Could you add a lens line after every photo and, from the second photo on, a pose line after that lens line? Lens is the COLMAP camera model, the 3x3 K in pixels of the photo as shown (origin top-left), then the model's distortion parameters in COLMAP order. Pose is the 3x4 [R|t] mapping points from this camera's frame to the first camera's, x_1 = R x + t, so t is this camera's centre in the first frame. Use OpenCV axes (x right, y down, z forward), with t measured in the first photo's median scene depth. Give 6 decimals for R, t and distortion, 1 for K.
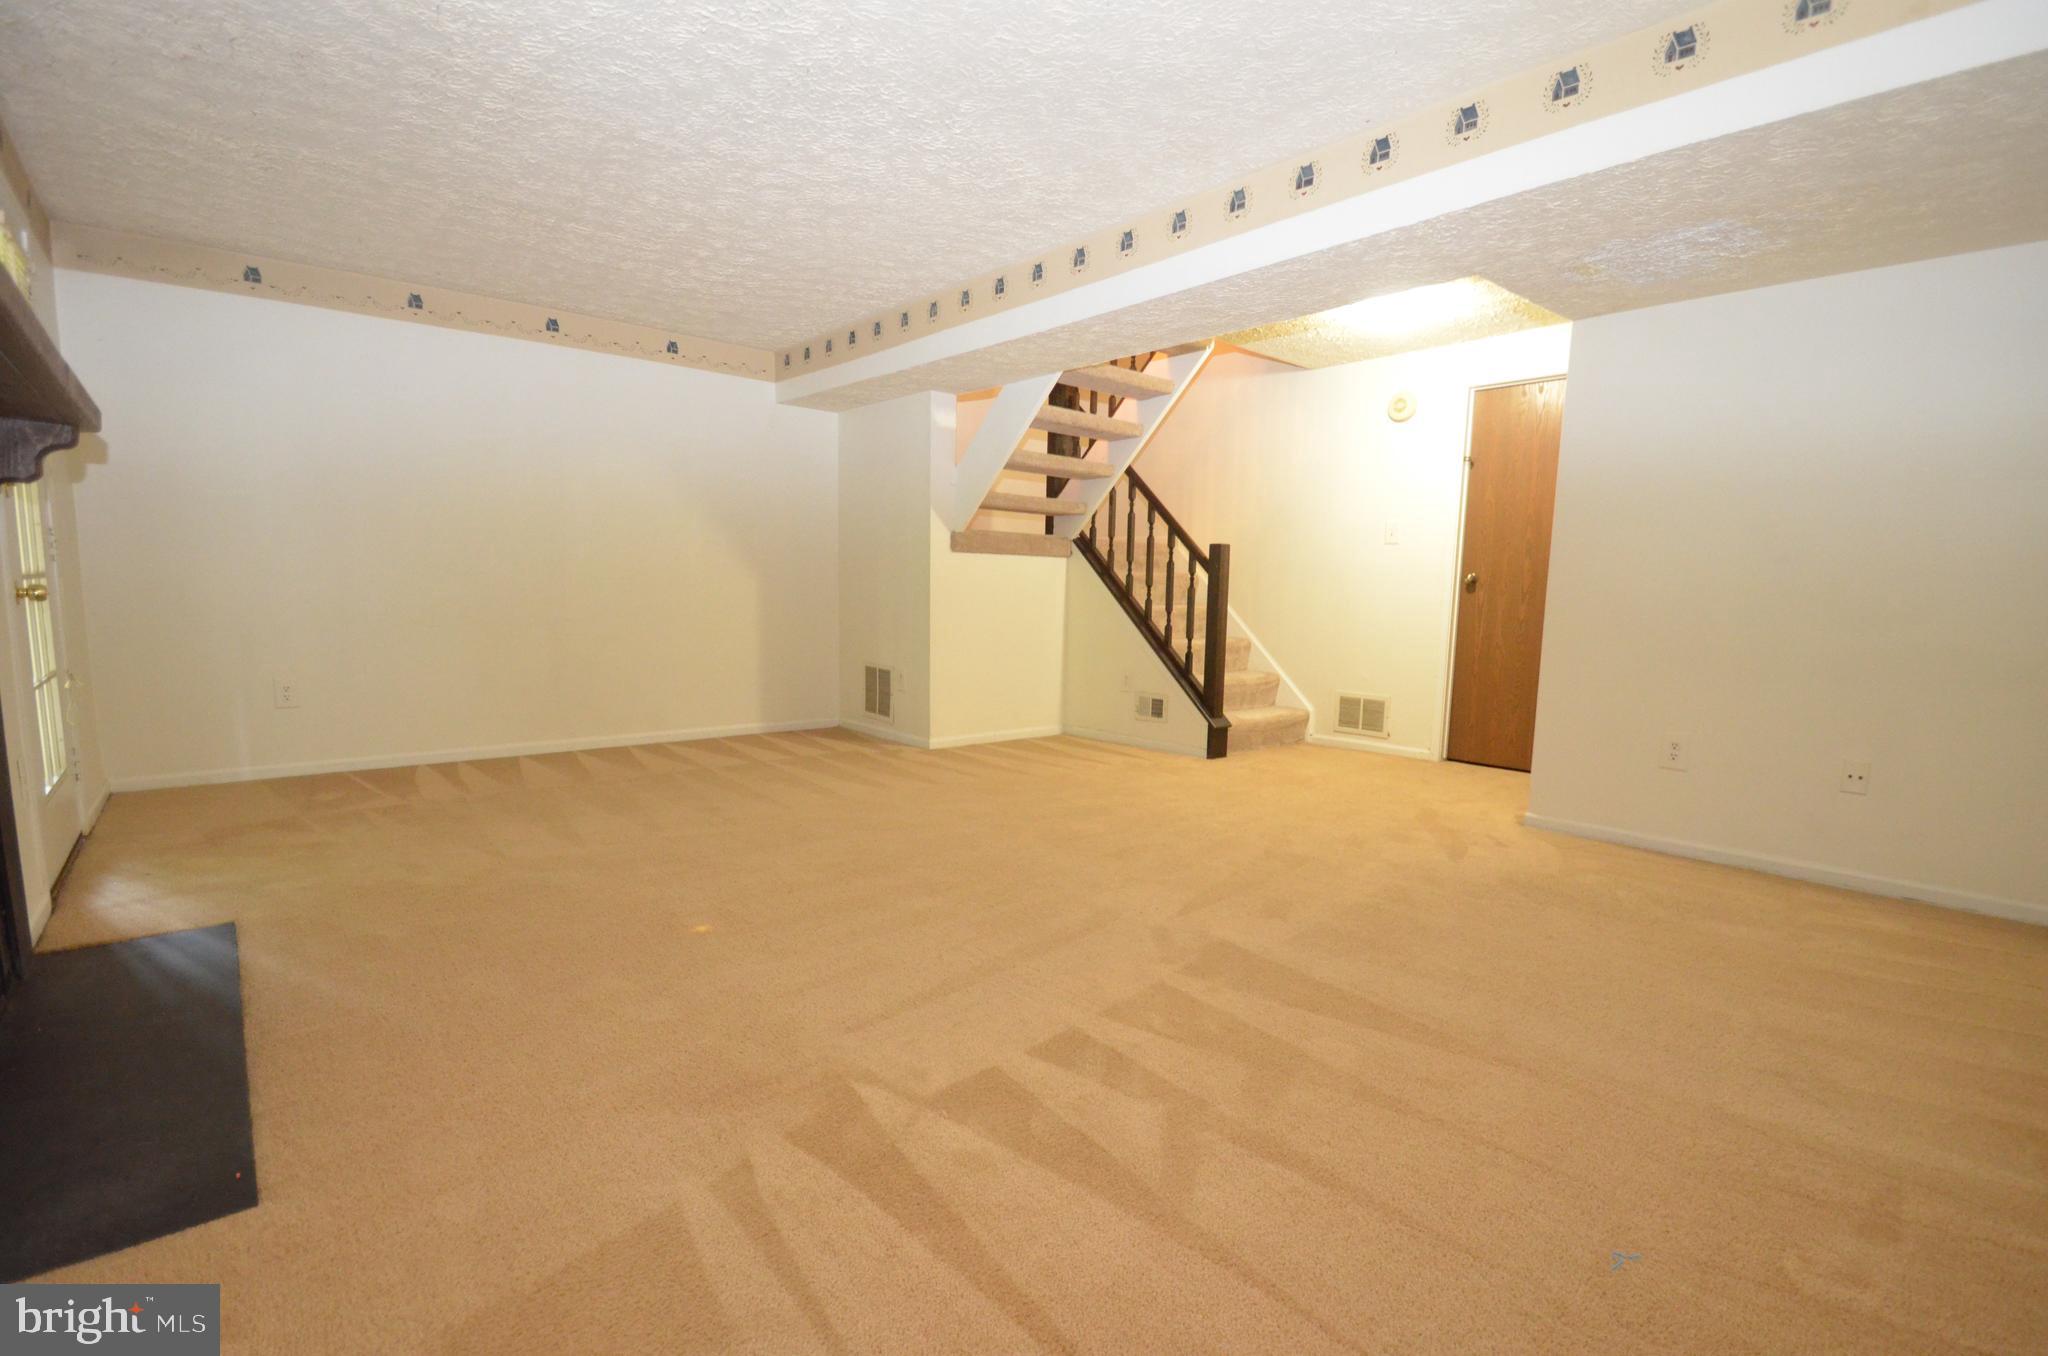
lens RADIAL K [[922.6, 0, 1024.0], [0, 922.6, 678.0], [0, 0, 1]] dist [-0.000116, -0.000142]
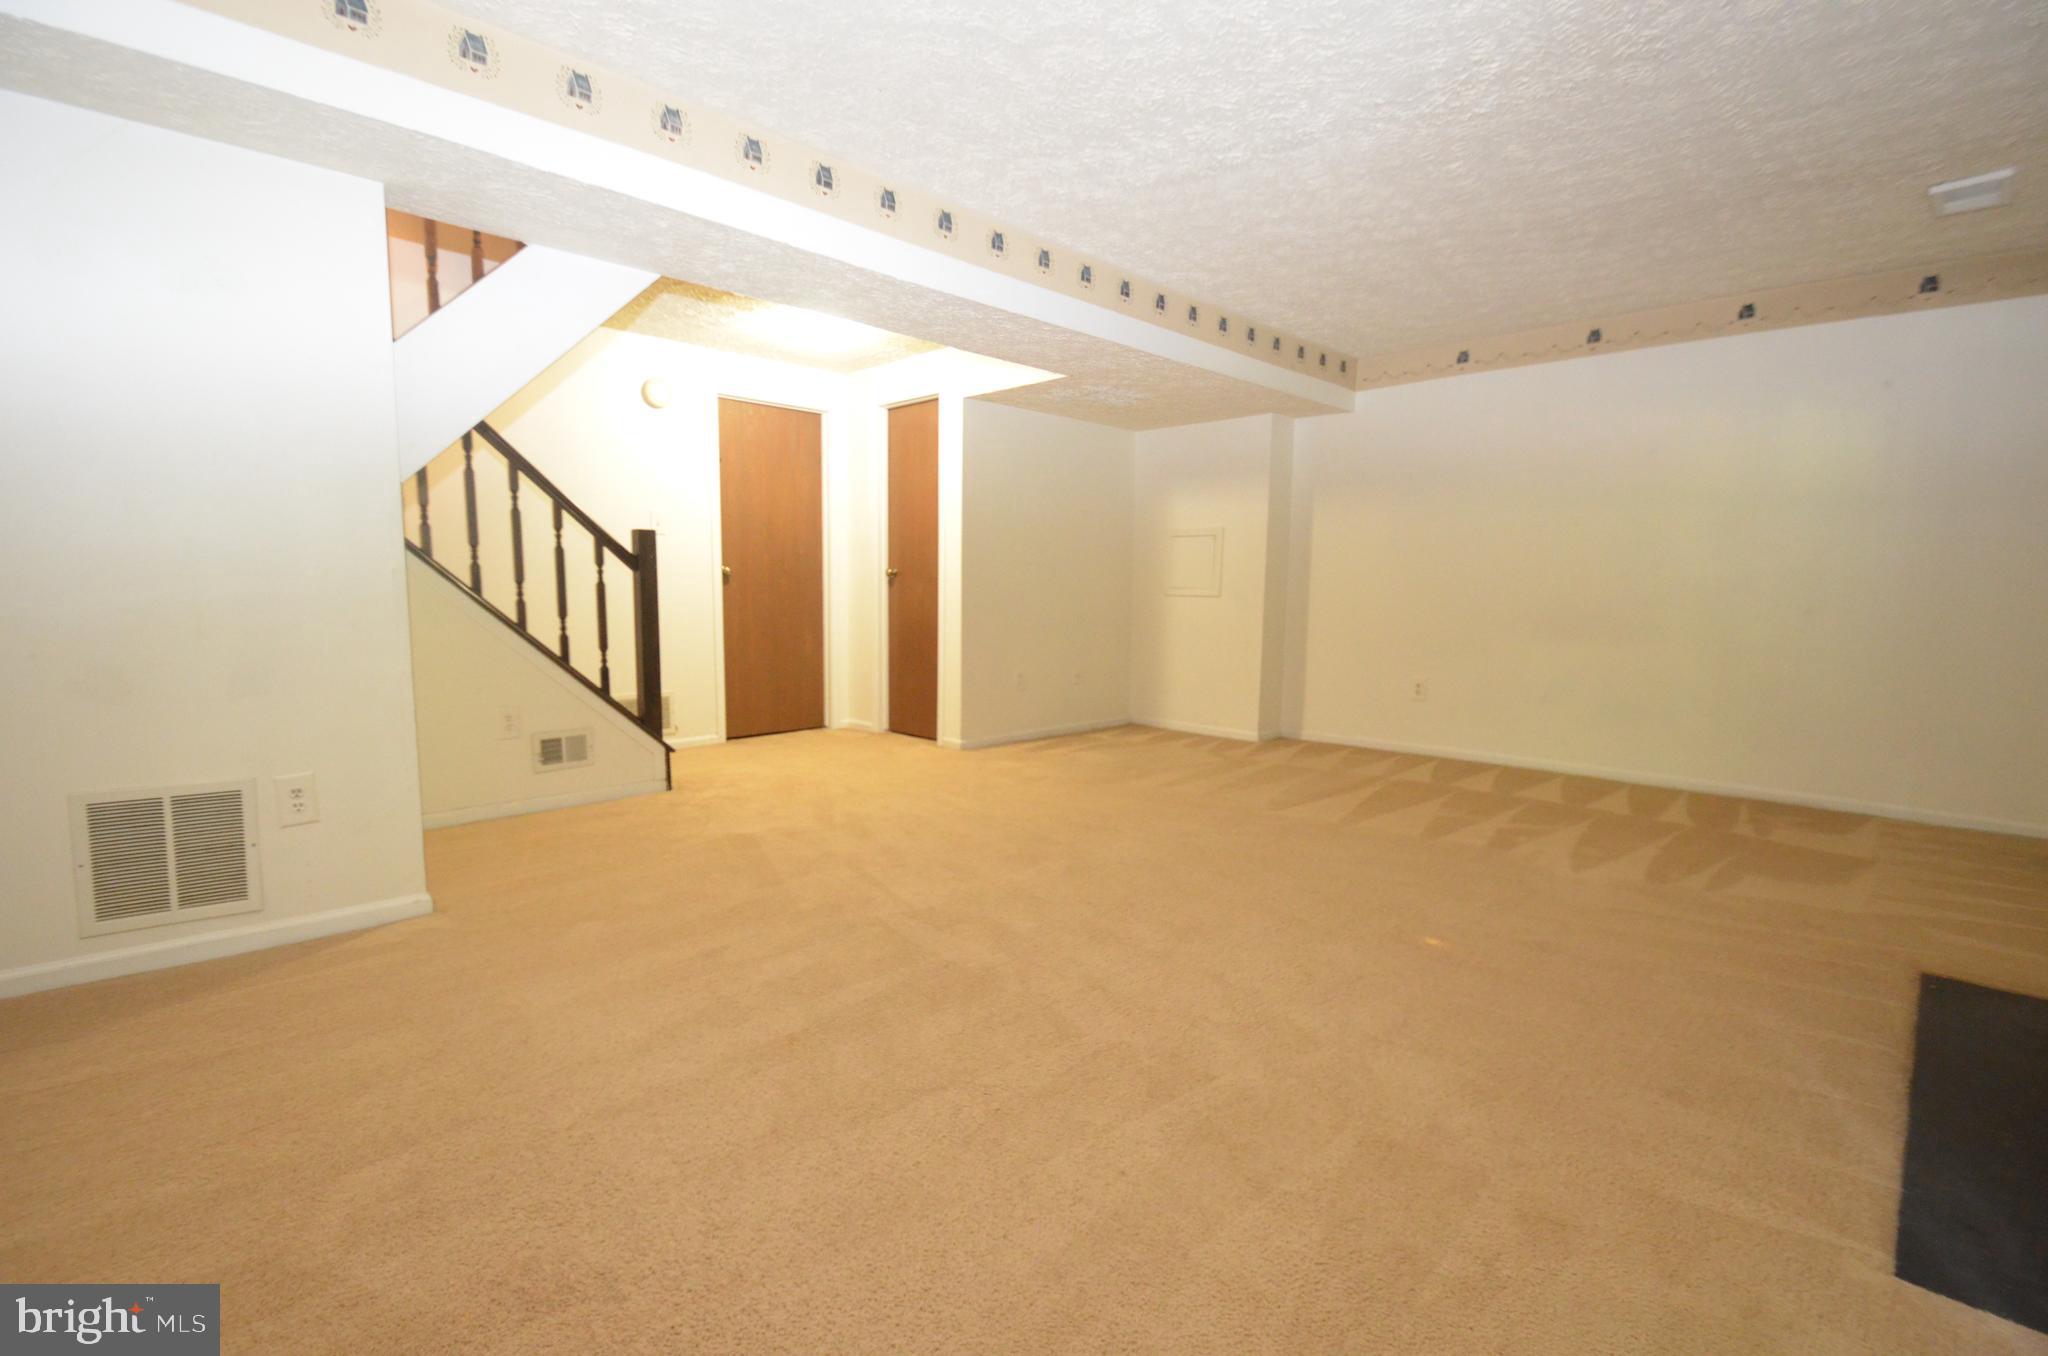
lens RADIAL K [[922.6, 0, 1024.0], [0, 922.6, 678.0], [0, 0, 1]] dist [-0.000116, -0.000142]
pose [[-0.043987, -0.113899, 0.992518, -0.607475], [0.084194, 0.989523, 0.117287, -0.082486], [-0.995478, 0.088723, -0.033937, 0.690239]]
